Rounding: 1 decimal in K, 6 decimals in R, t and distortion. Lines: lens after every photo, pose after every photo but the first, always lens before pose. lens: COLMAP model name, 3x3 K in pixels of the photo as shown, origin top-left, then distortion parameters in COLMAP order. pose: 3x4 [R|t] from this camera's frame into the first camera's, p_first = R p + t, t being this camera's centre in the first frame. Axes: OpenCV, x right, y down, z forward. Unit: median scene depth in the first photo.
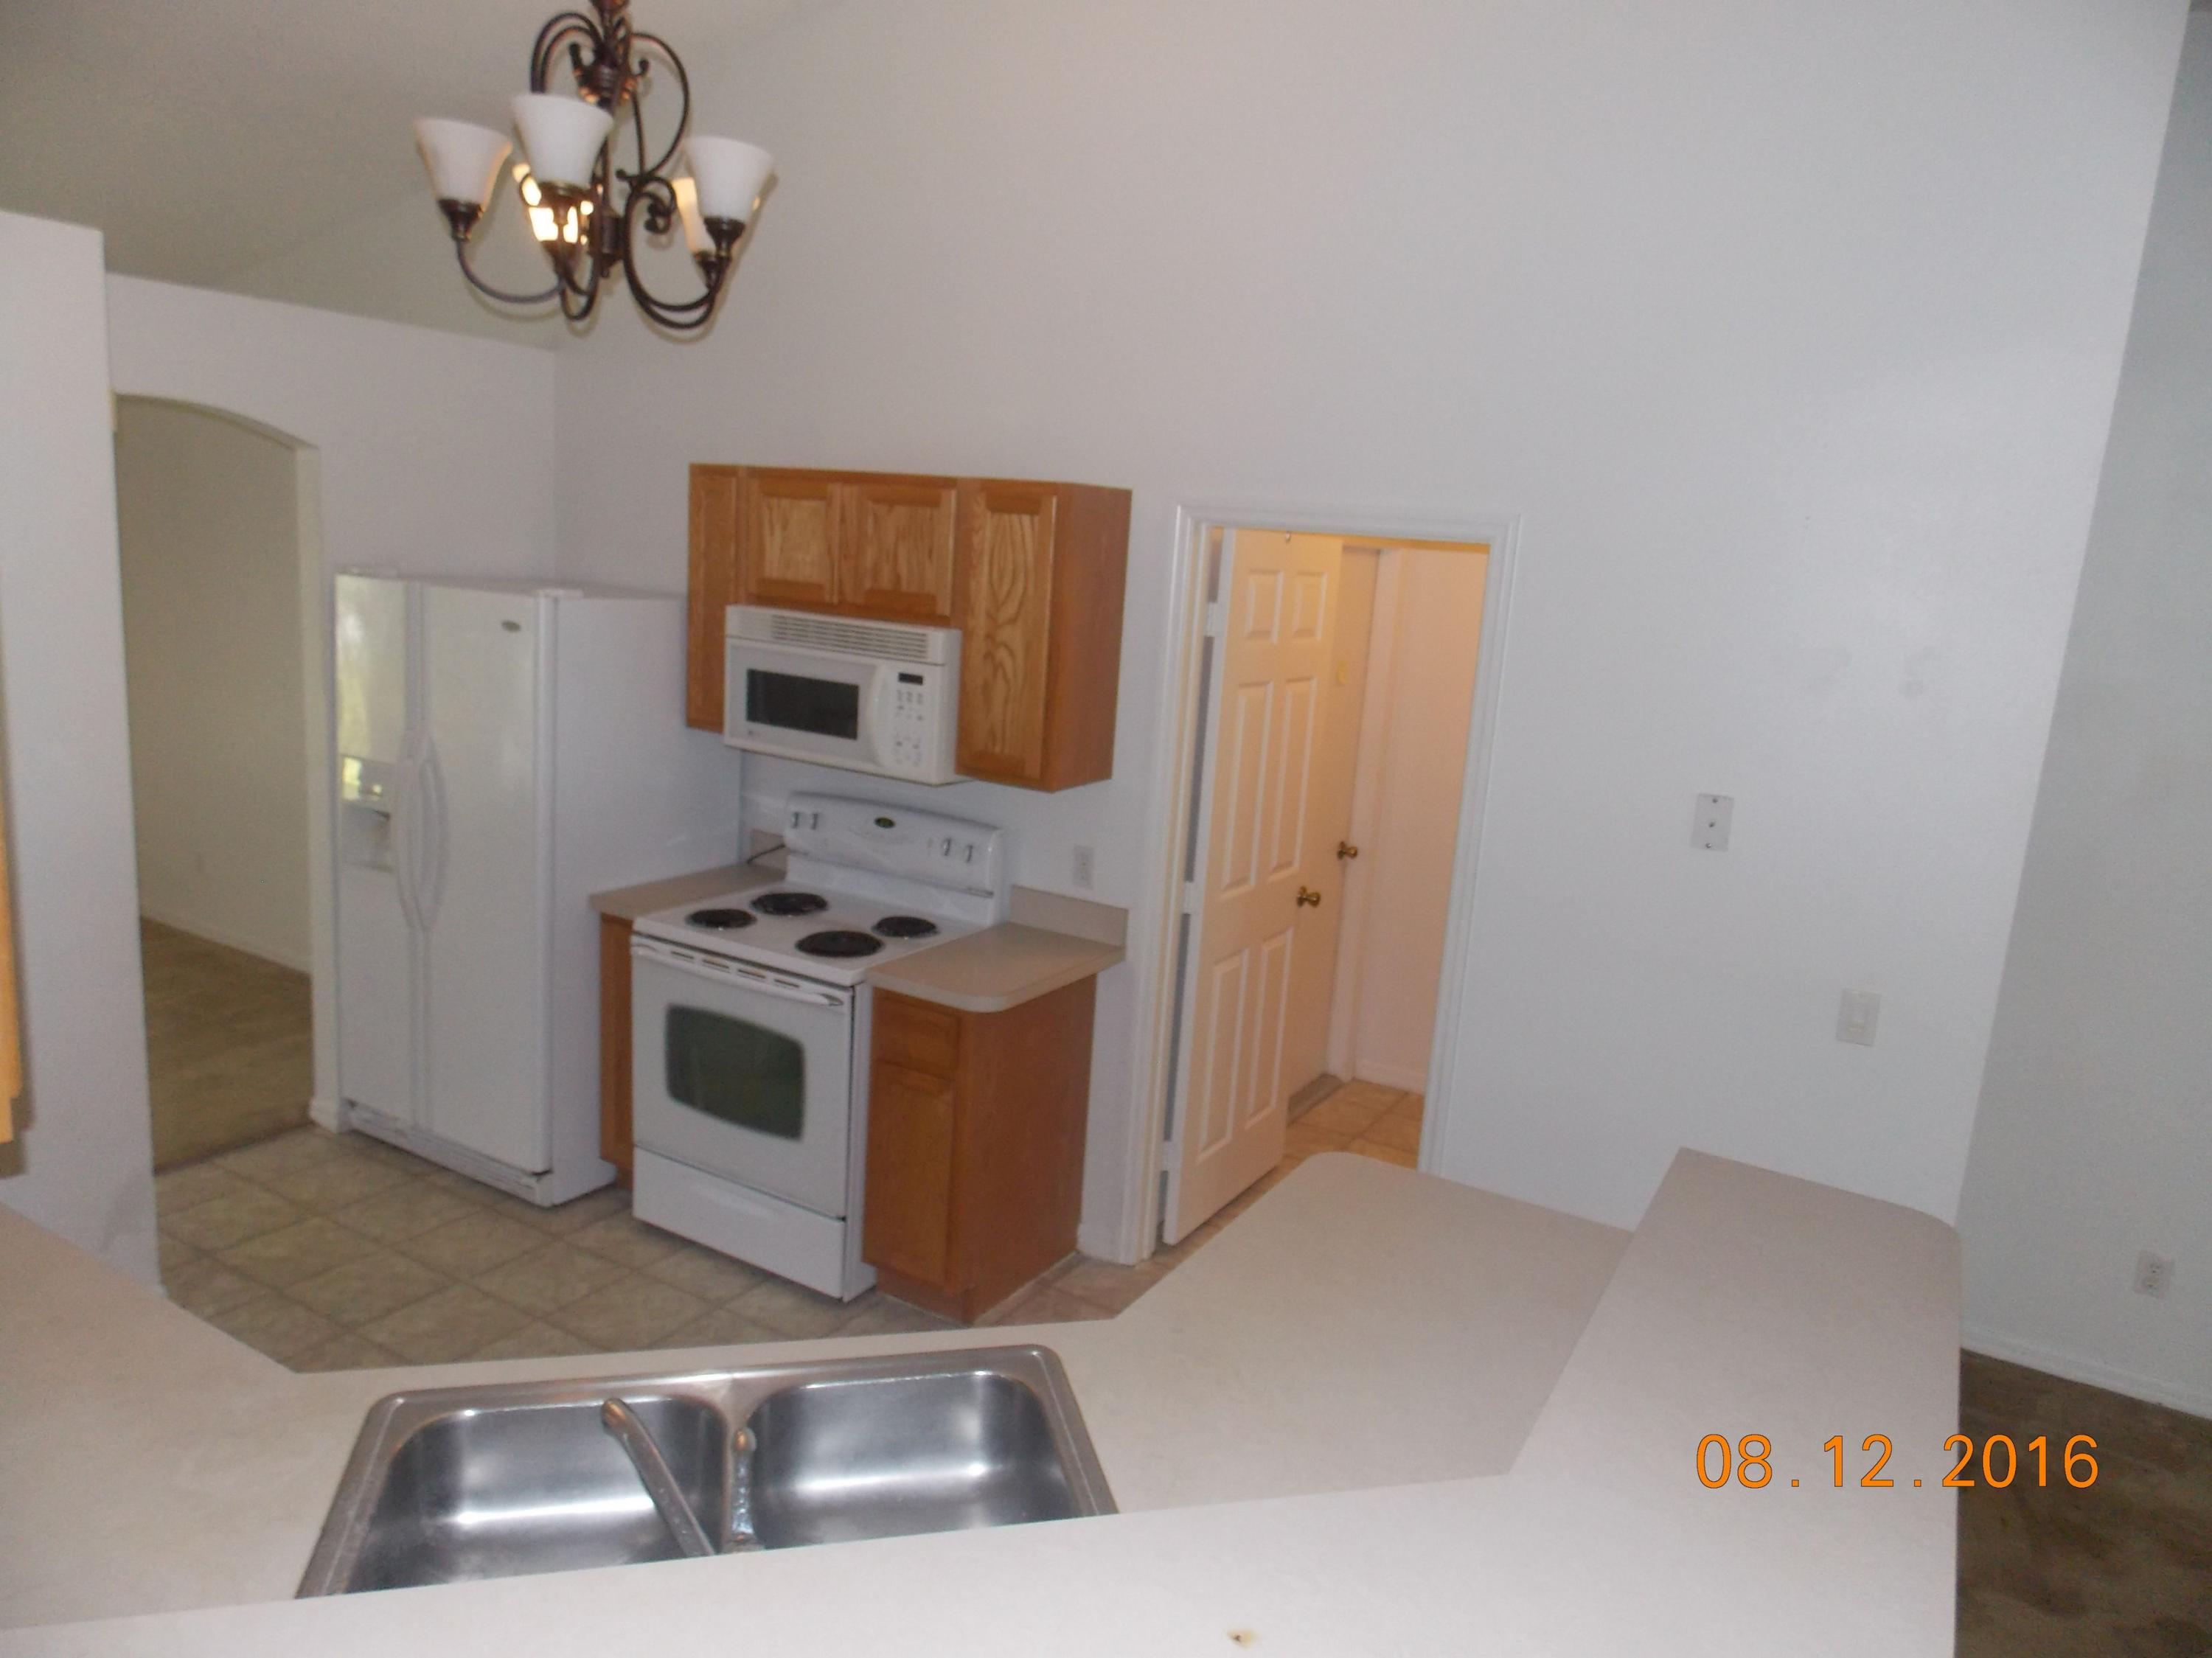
lens RADIAL K [[1466.2, 0, 1100.8], [0, 1466.2, 821.8], [0, 0, 1]] dist [0.002489, 0.000521]
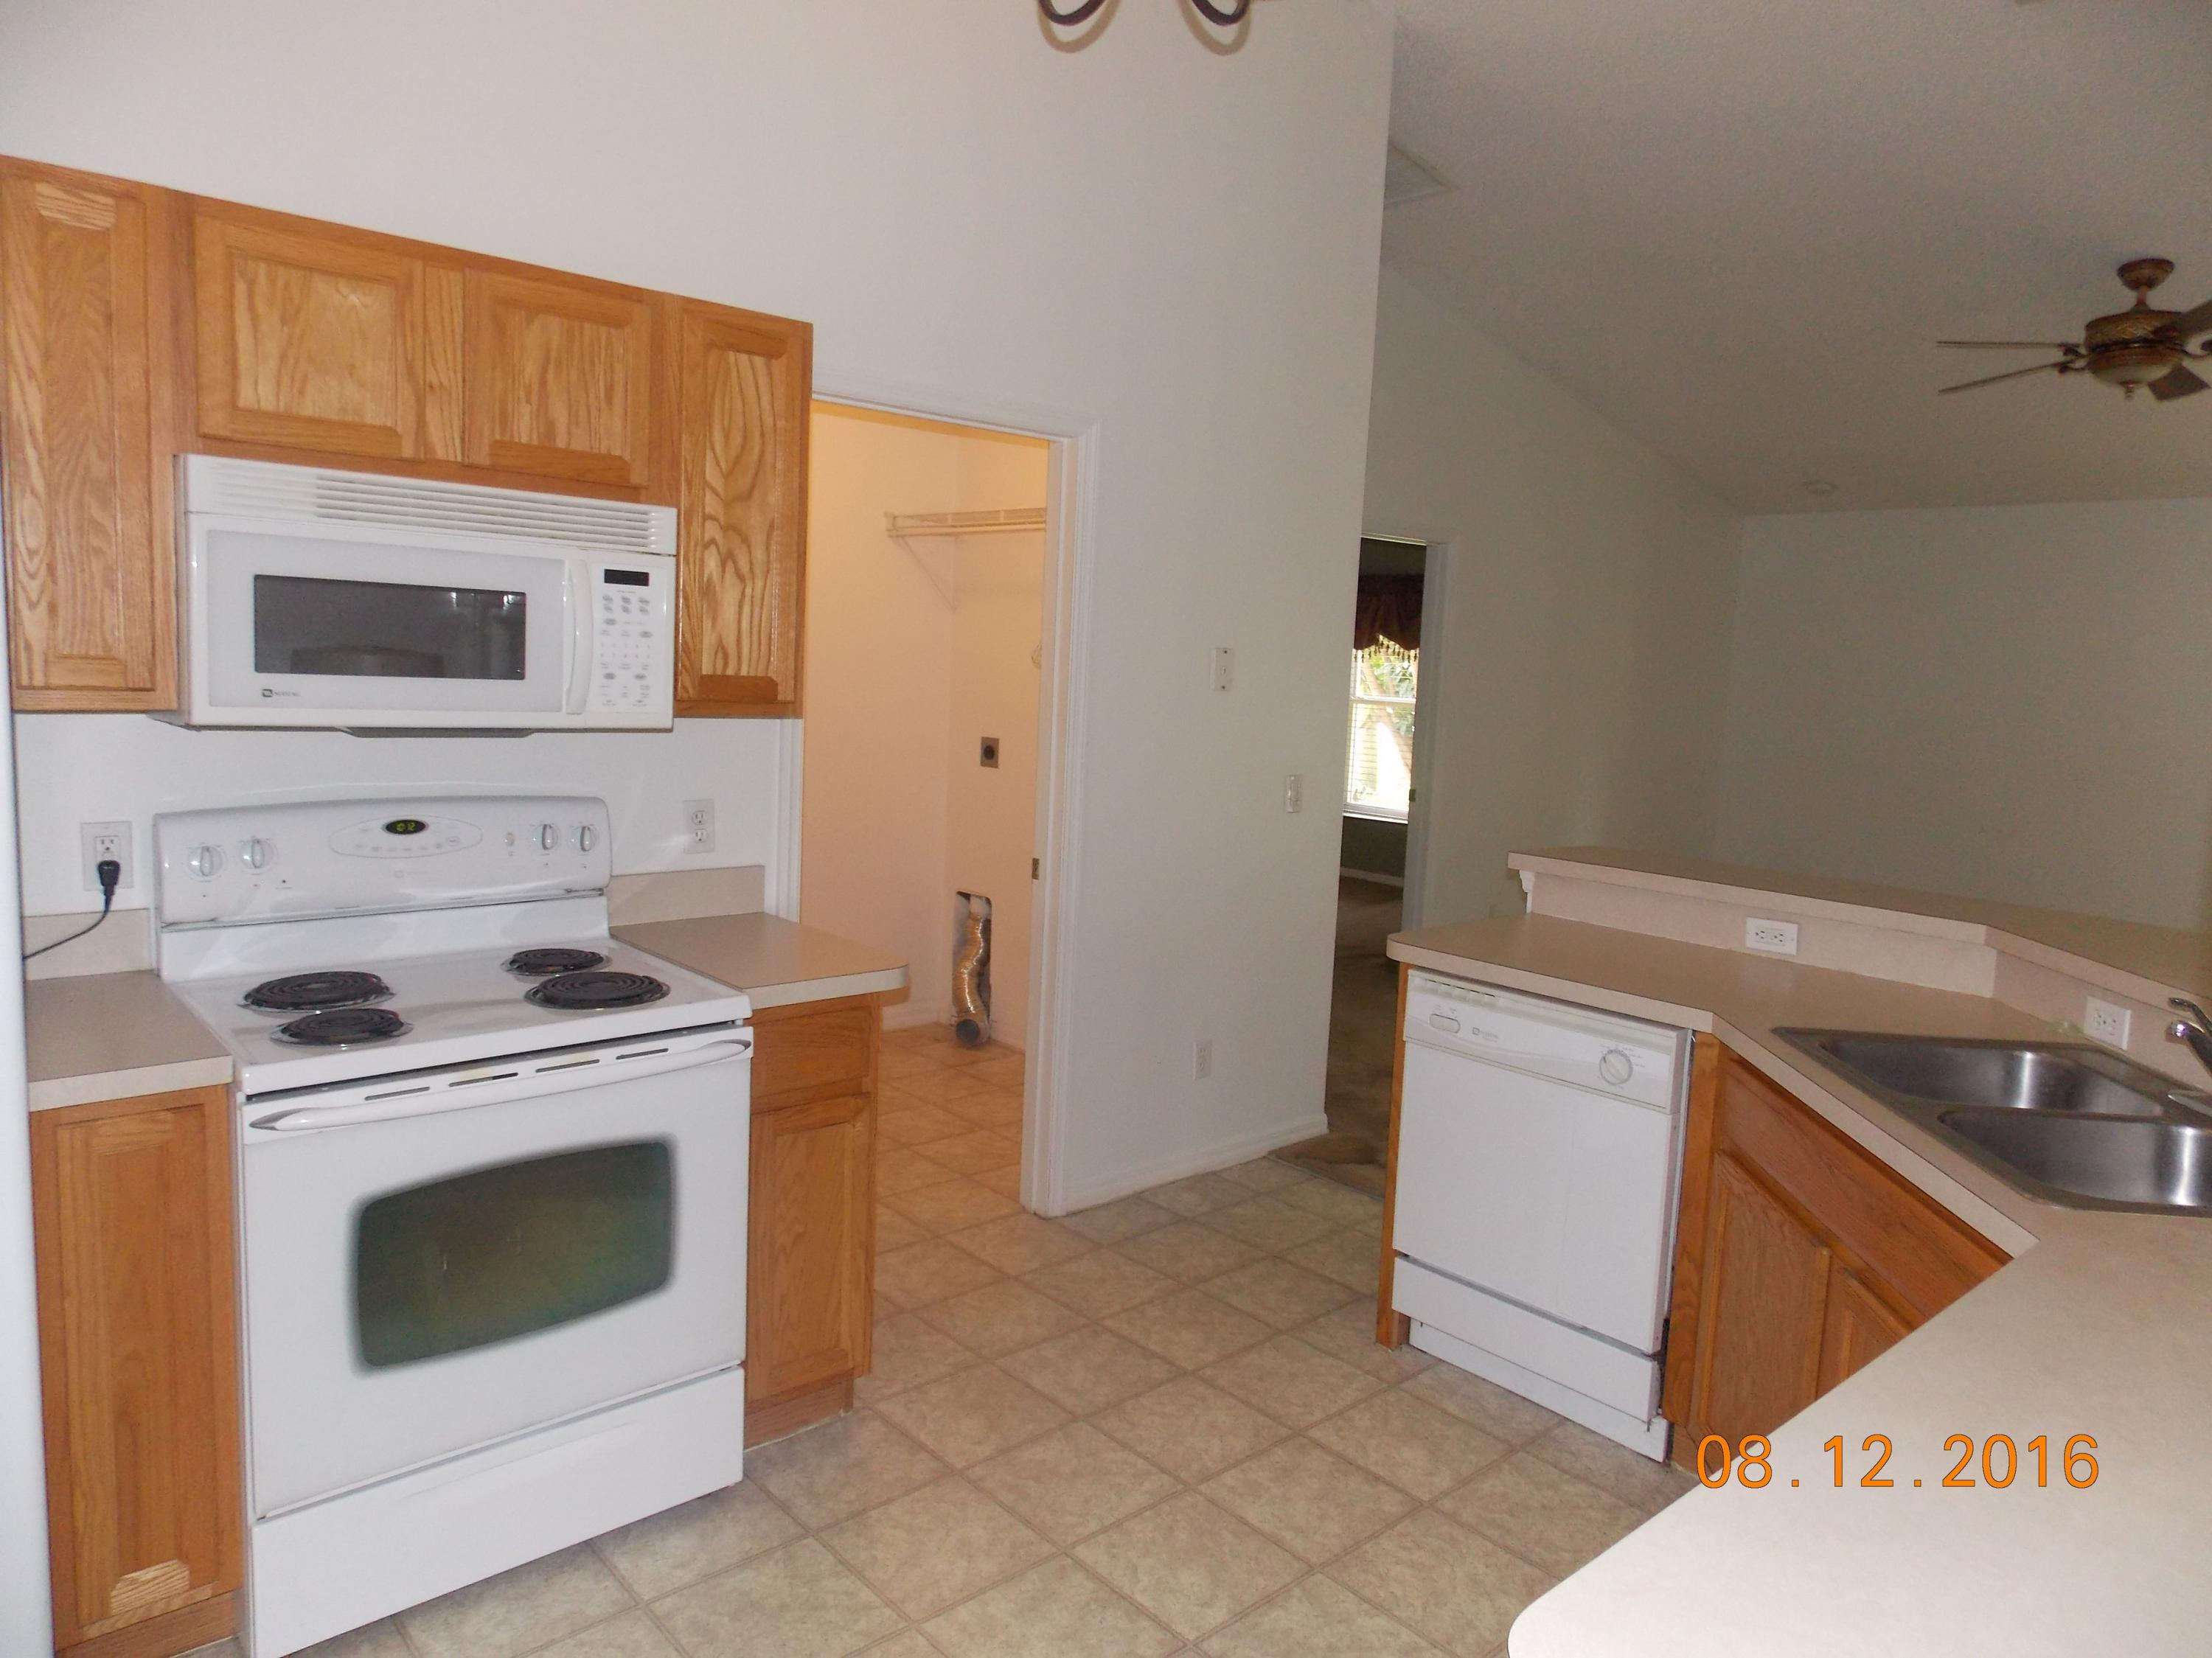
lens RADIAL K [[1466.2, 0, 1100.8], [0, 1466.2, 821.8], [0, 0, 1]] dist [0.002489, 0.000521]
pose [[0.313748, -0.162398, 0.935515, -0.712916], [0.159546, 0.980273, 0.116660, -0.030311], [-0.936006, 0.112656, 0.333468, 0.574655]]
